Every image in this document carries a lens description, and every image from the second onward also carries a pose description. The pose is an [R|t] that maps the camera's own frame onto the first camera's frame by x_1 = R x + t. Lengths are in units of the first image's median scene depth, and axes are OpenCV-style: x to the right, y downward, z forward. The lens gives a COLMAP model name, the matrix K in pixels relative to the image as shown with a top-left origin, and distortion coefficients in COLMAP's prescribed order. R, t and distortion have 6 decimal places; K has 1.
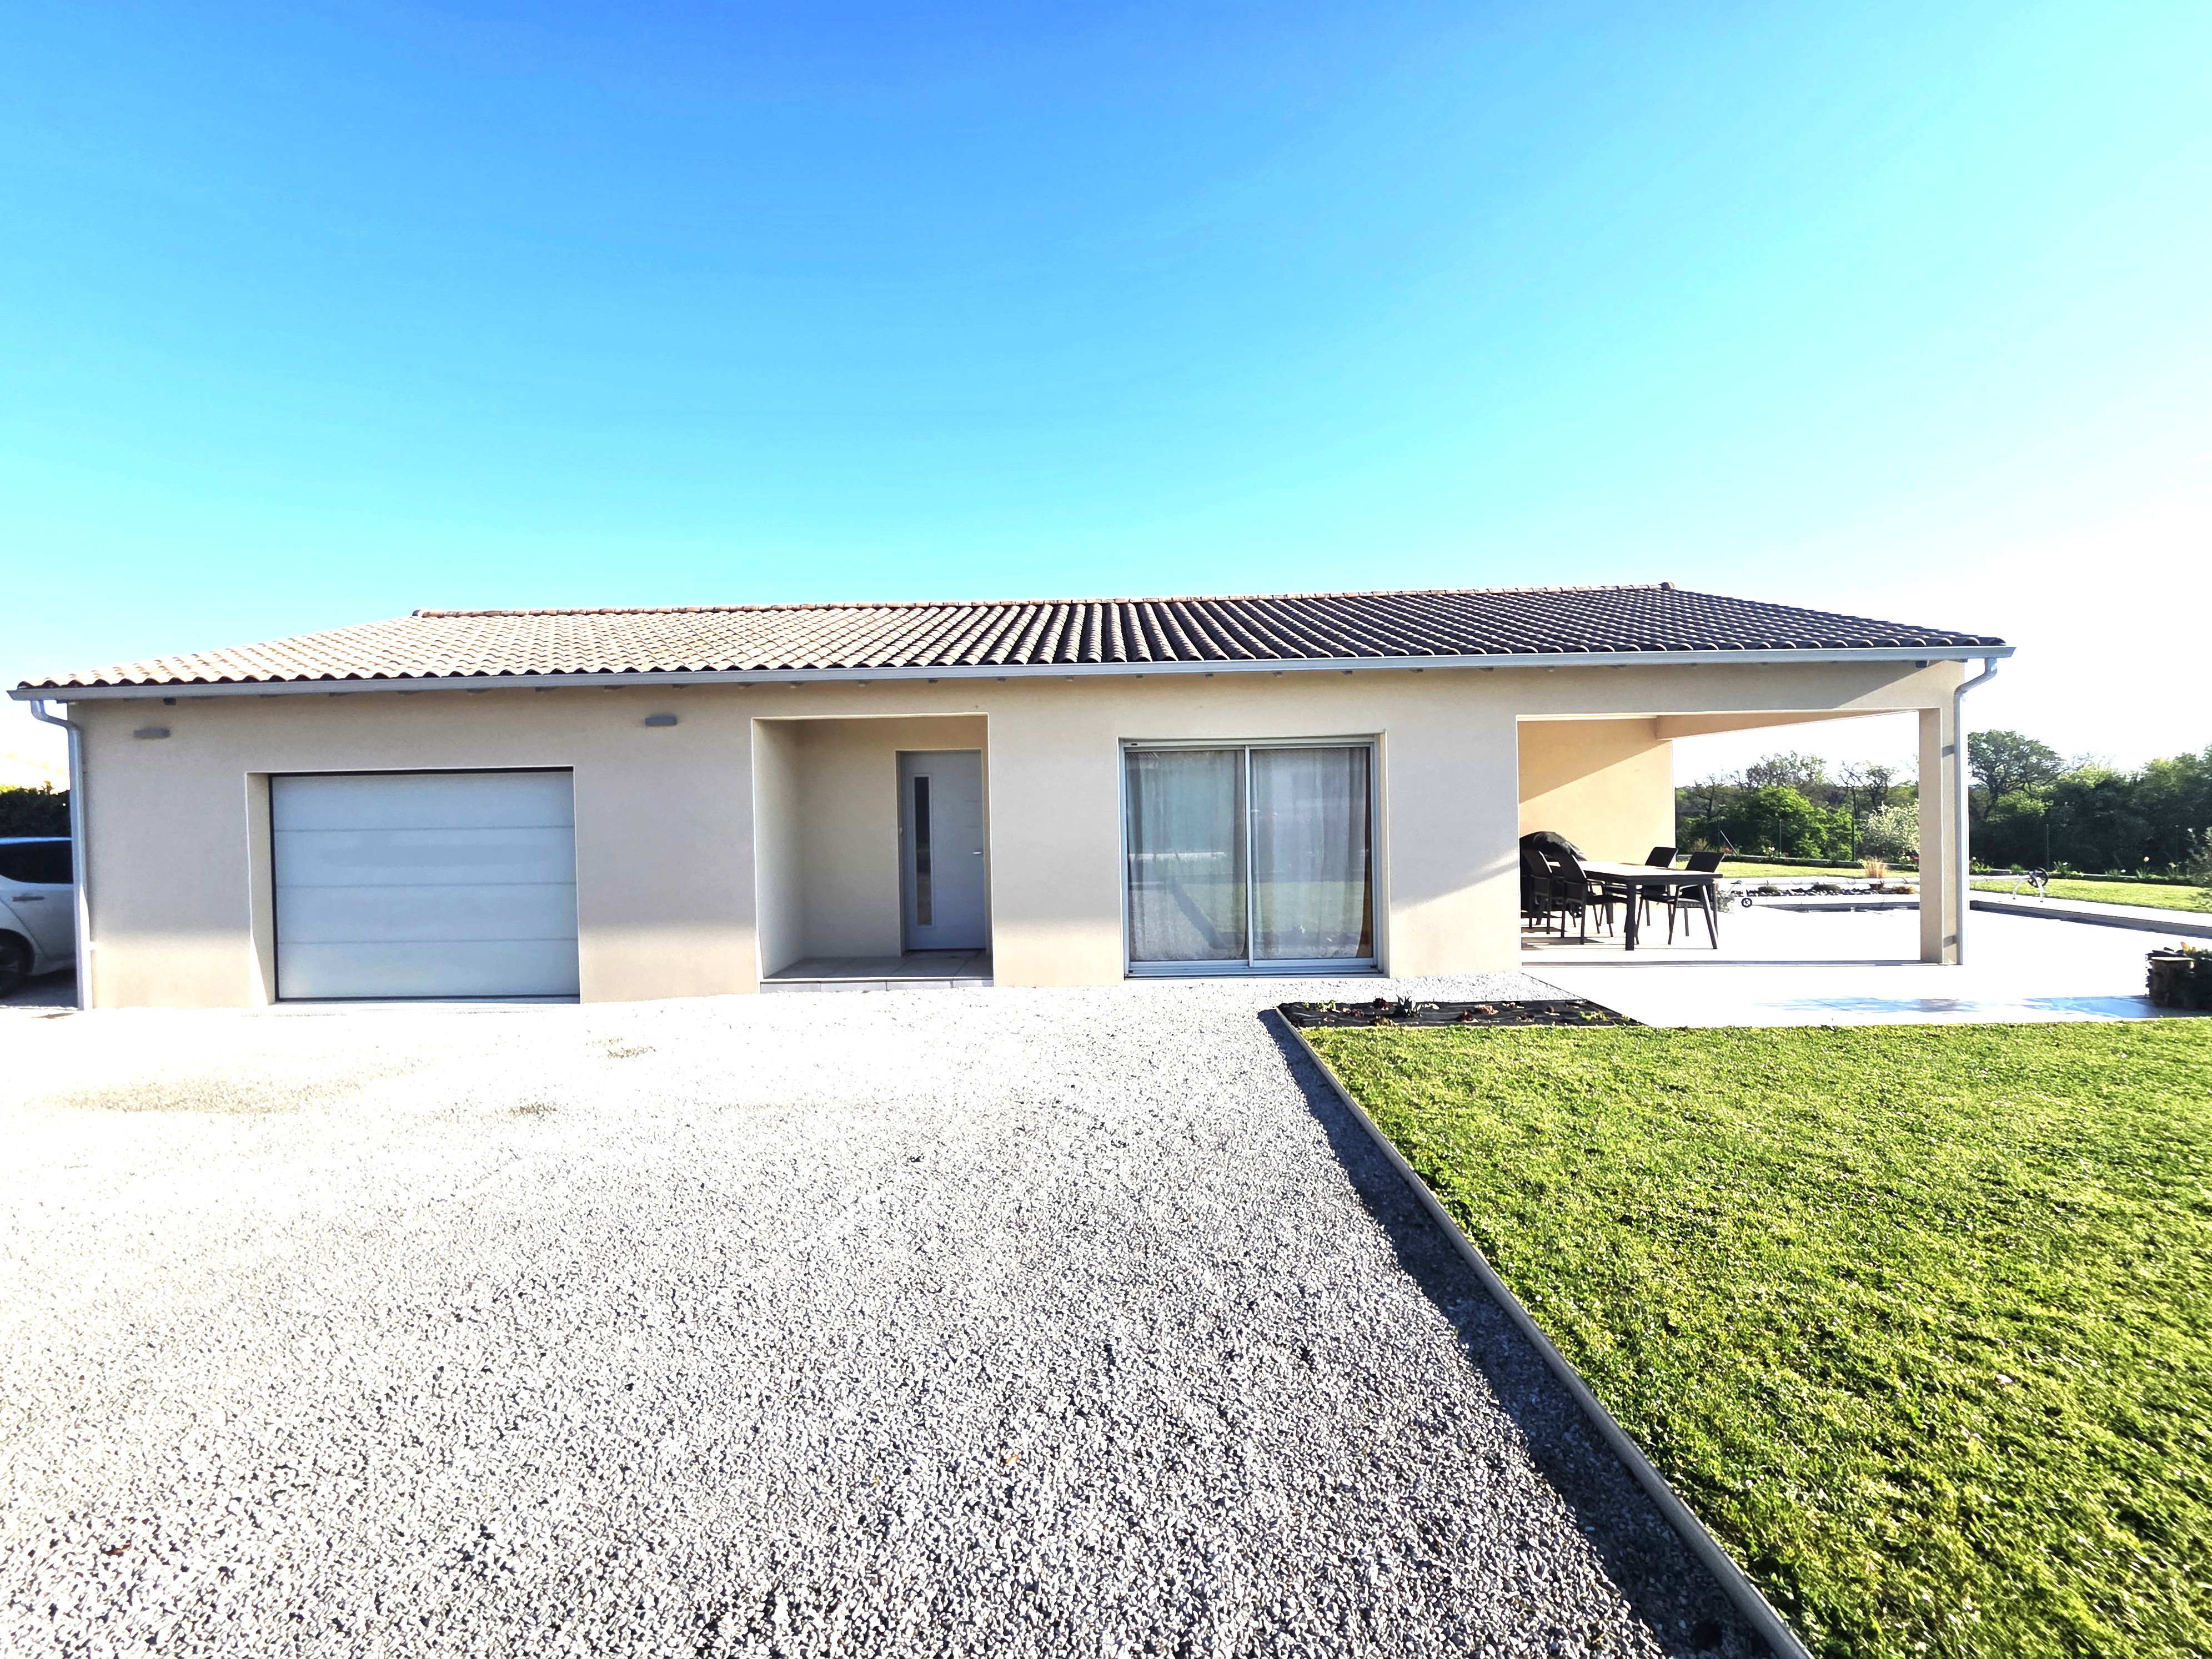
lens RADIAL K [[902.7, 0, 1108.1], [0, 902.7, 824.6], [0, 0, 1]] dist [0.000036, -0.000004]
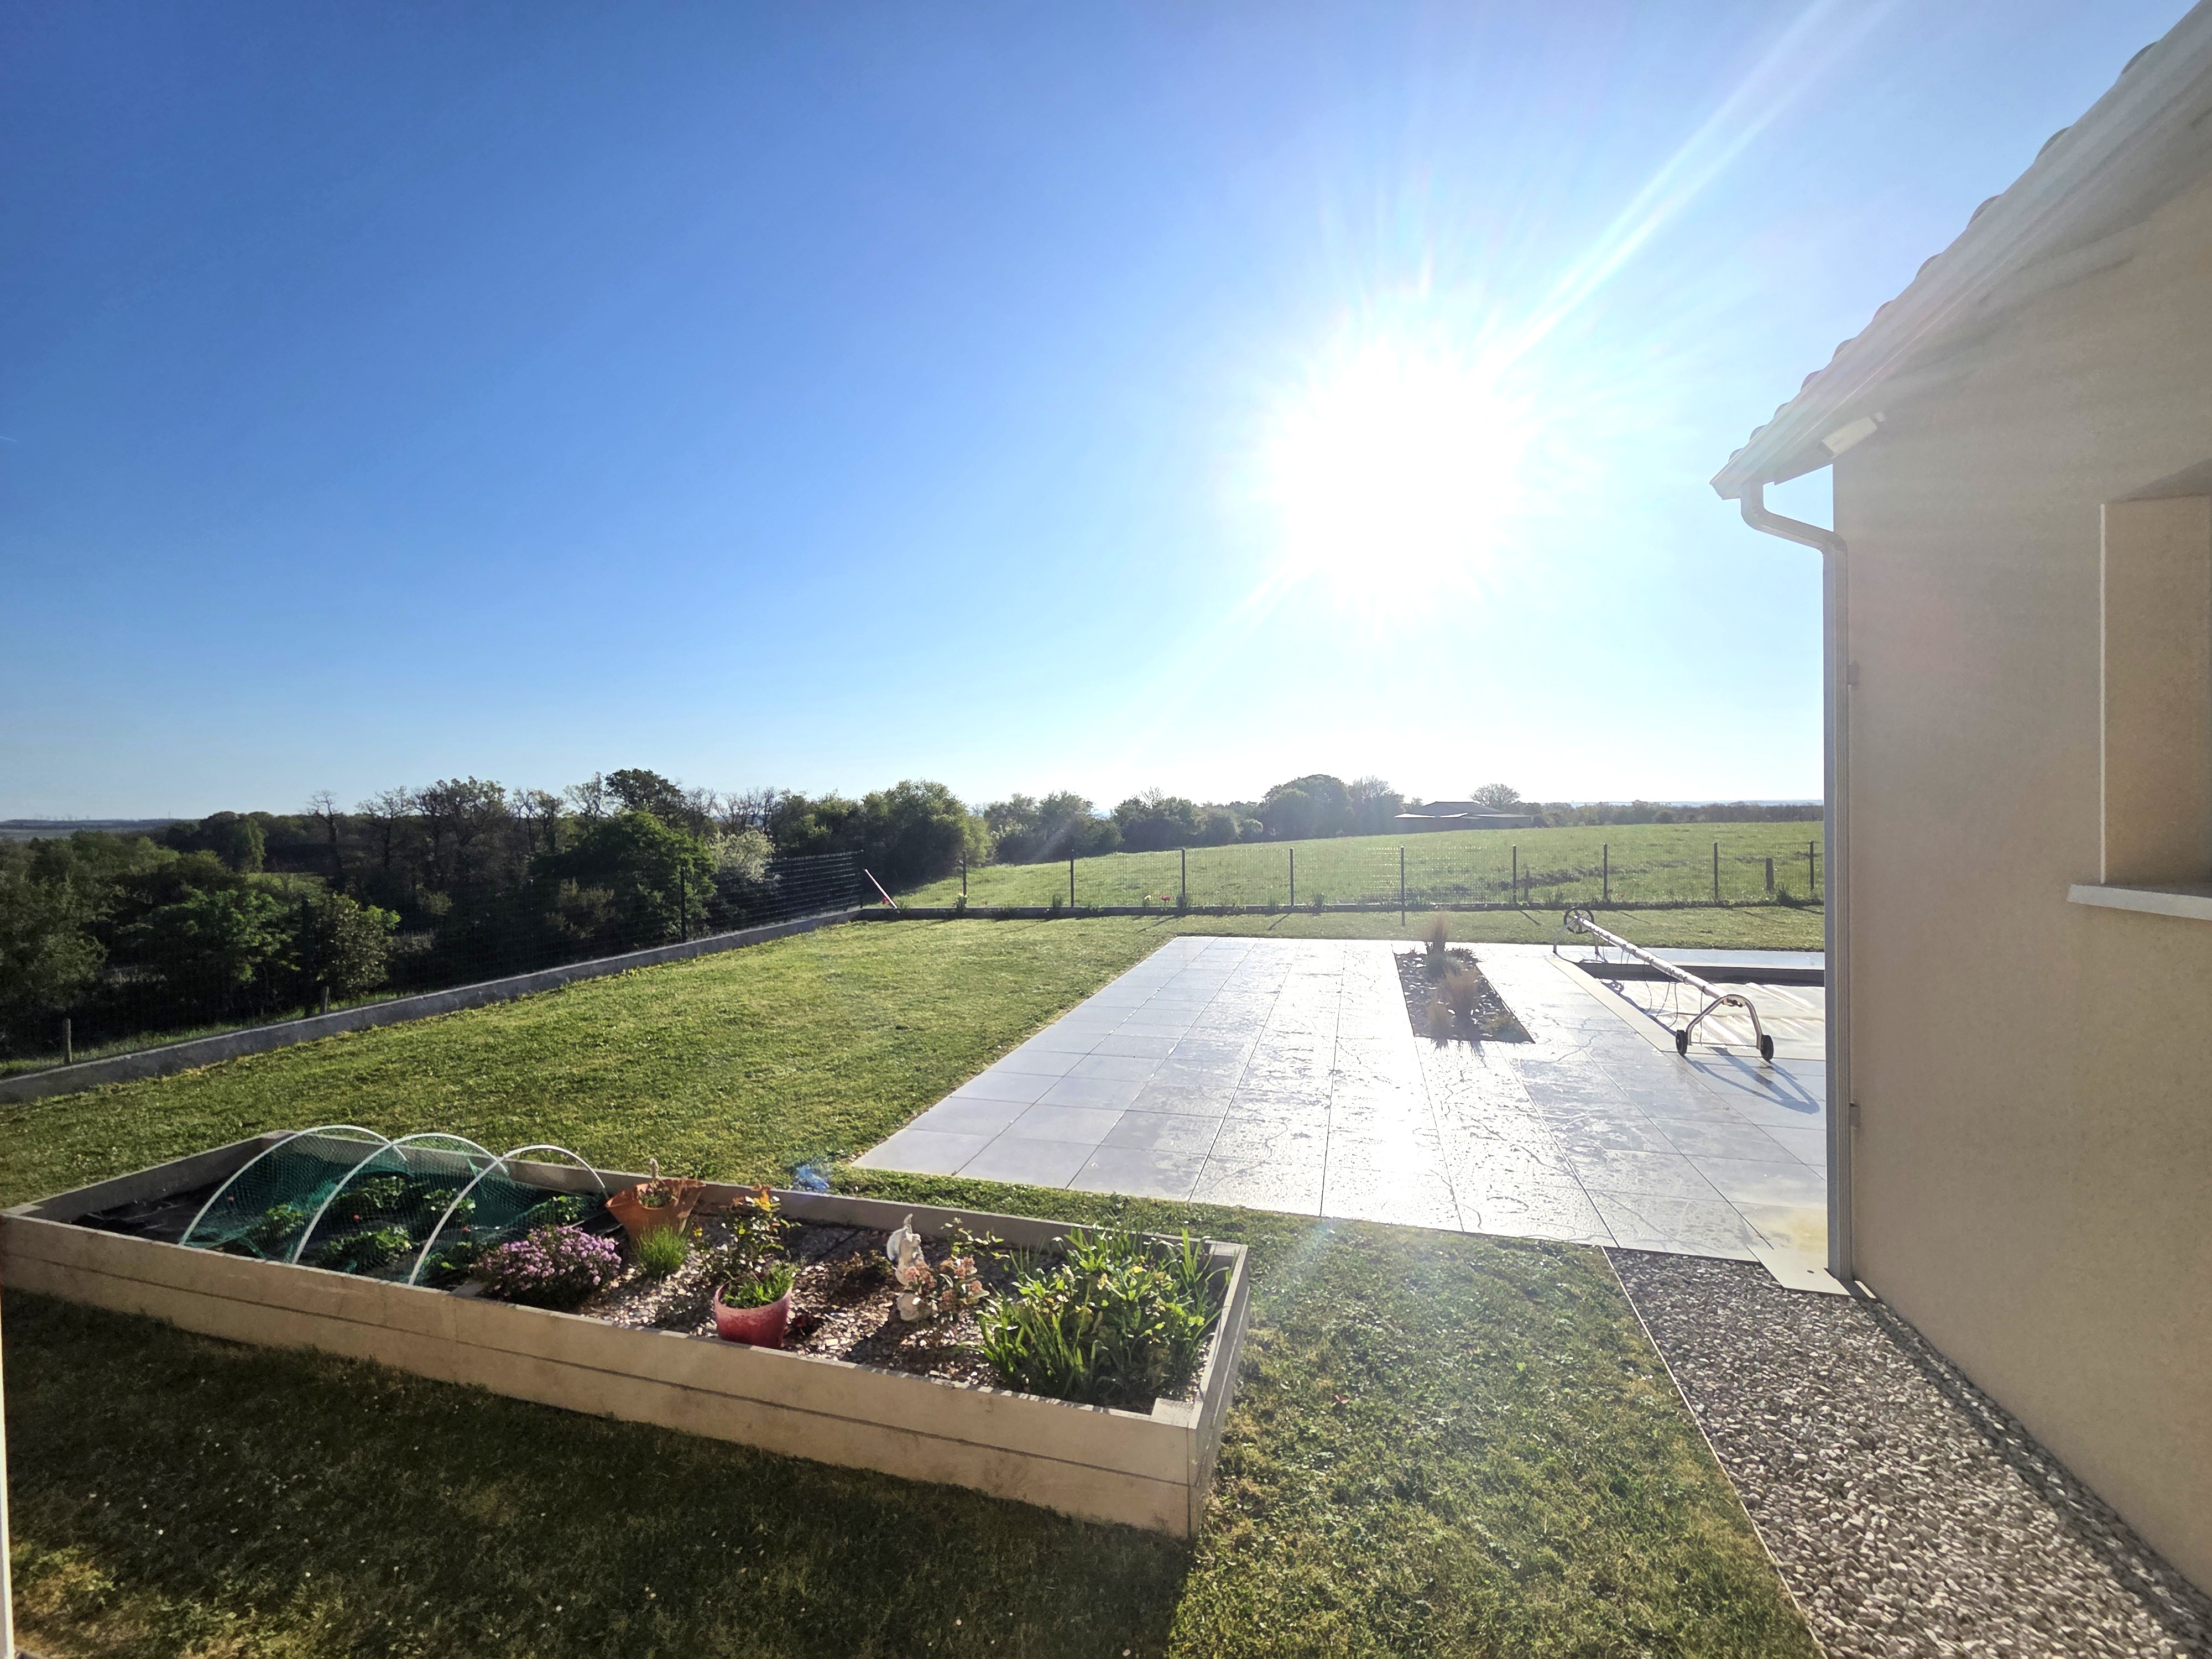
lens RADIAL K [[902.8, 0, 1108.7], [0, 902.8, 822.9], [0, 0, 1]] dist [0.000036, -0.000004]
pose [[0.237893, 0.009673, 0.971243, 0.033277], [0.026691, 0.999508, -0.016492, -0.003269], [-0.970924, 0.029847, 0.237518, 0.232827]]
